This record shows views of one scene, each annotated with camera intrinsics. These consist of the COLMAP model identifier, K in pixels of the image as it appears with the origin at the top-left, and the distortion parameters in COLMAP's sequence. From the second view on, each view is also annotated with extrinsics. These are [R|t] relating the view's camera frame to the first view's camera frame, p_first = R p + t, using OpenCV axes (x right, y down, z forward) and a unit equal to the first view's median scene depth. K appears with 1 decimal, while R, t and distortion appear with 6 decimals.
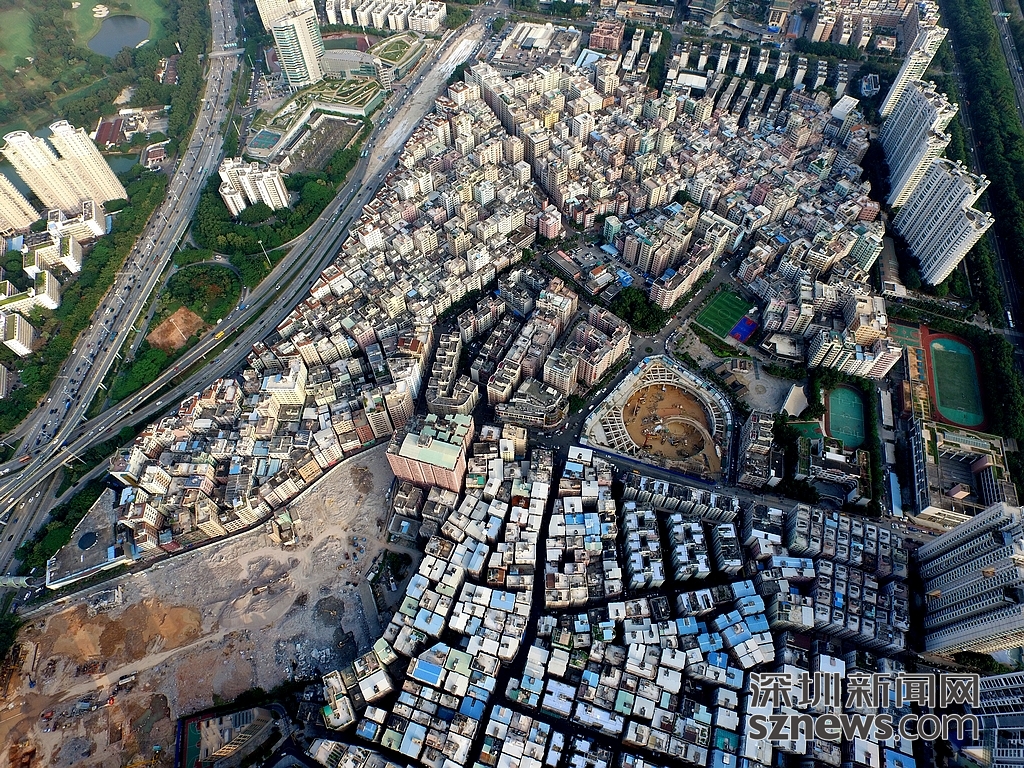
lens RADIAL K [[593.5, 0, 513.3], [0, 593.5, 382.4], [0, 0, 1]] dist [-0.123432, 0.085572]
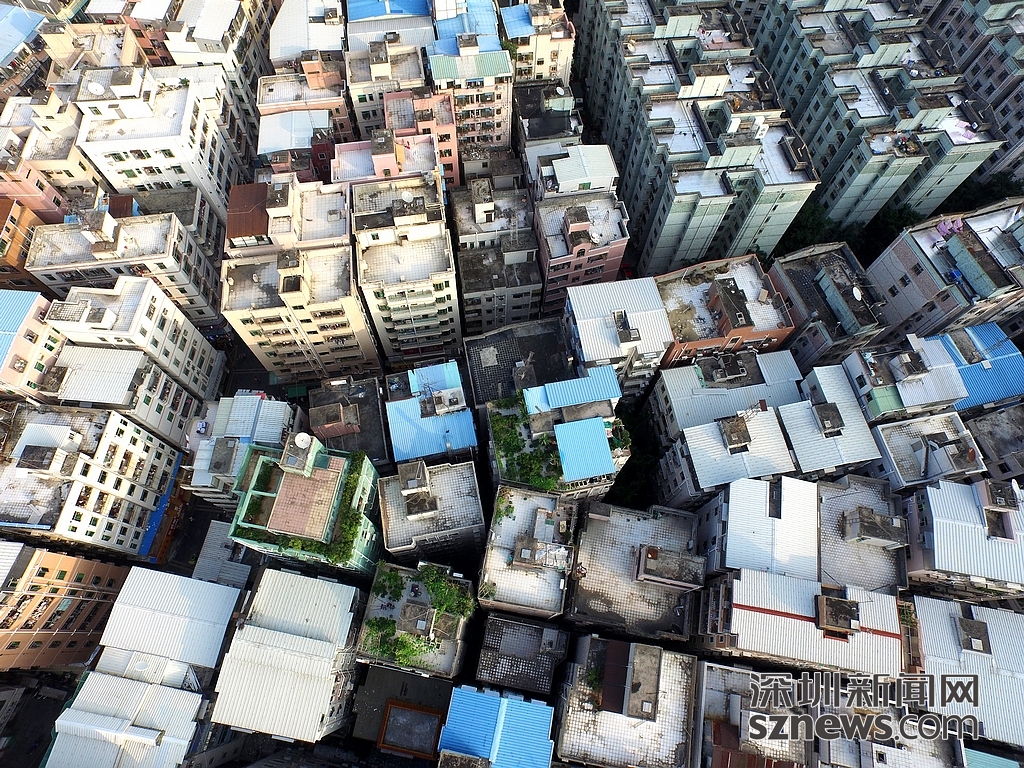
lens RADIAL K [[593.5, 0, 513.3], [0, 593.5, 382.4], [0, 0, 1]] dist [-0.123432, 0.085572]
pose [[0.989877, -0.114442, 0.083944, 0.126246], [0.098068, 0.979068, 0.178349, 0.369199], [-0.102597, -0.168311, 0.980380, 0.808247]]
